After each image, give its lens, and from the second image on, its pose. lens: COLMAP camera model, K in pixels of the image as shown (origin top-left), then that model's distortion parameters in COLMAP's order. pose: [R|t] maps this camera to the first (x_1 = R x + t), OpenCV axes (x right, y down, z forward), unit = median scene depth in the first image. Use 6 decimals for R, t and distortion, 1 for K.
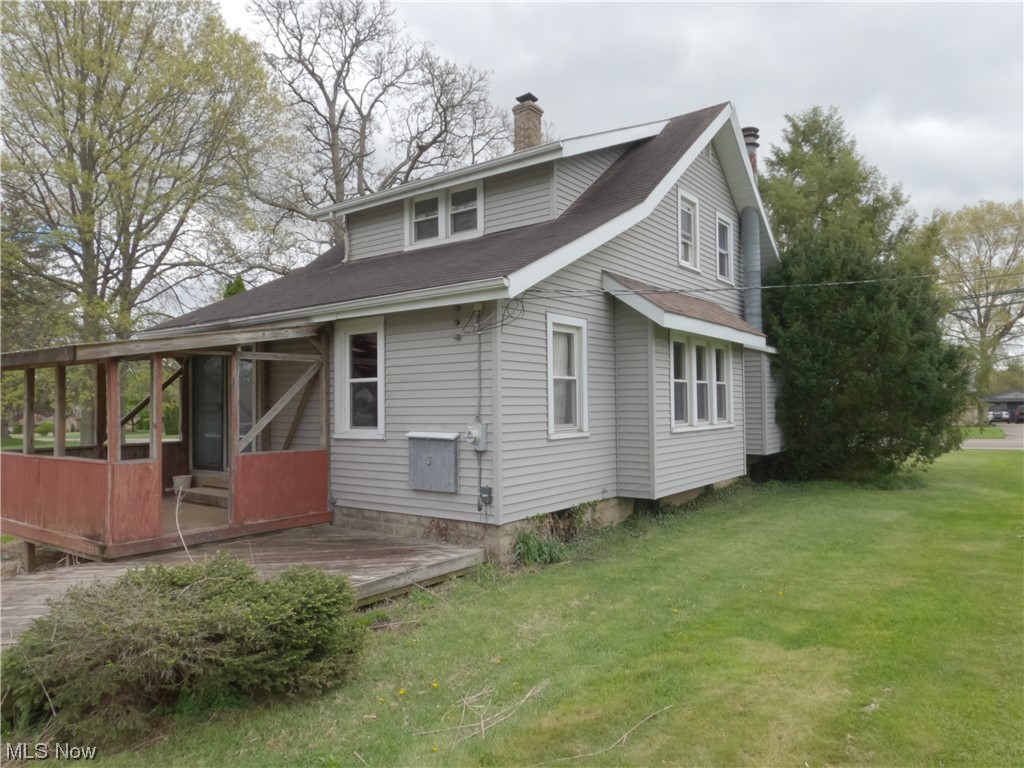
lens RADIAL K [[690.7, 0, 511.7], [0, 690.7, 390.2], [0, 0, 1]] dist [-0.000022, 0.001584]
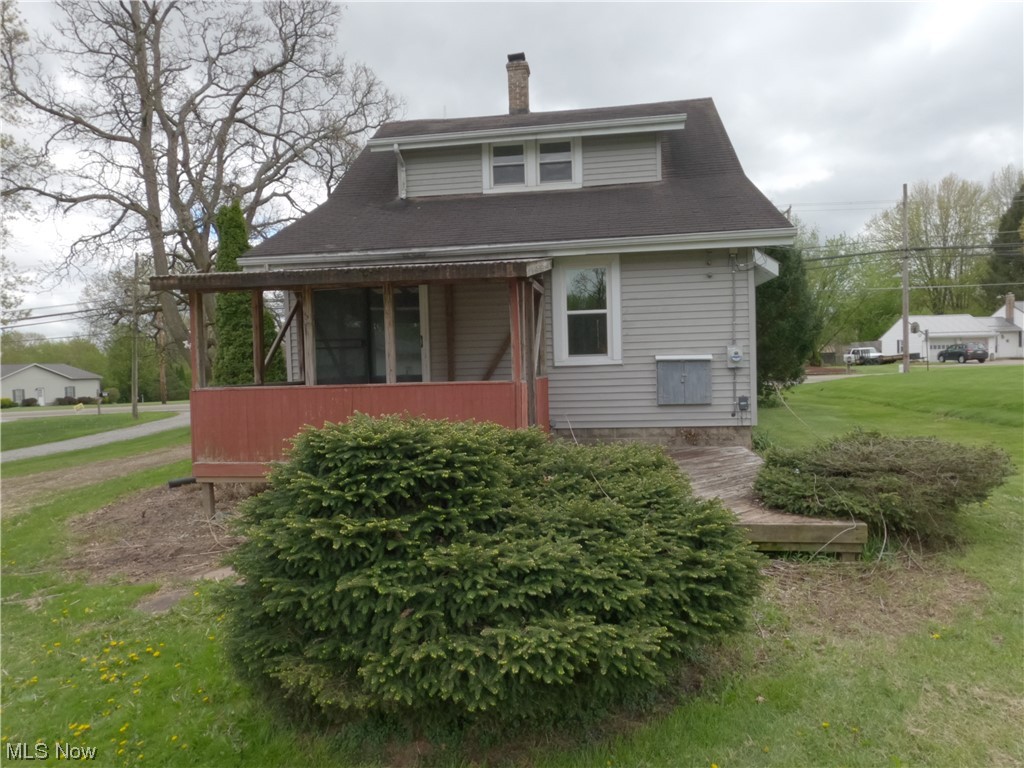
lens RADIAL K [[690.7, 0, 511.5], [0, 690.7, 377.3], [0, 0, 1]] dist [-0.000022, 0.001584]
pose [[0.871756, -0.026269, 0.489235, -0.873445], [0.007336, 0.999149, 0.040577, 0.044434], [-0.489885, -0.031784, 0.871207, 0.100812]]
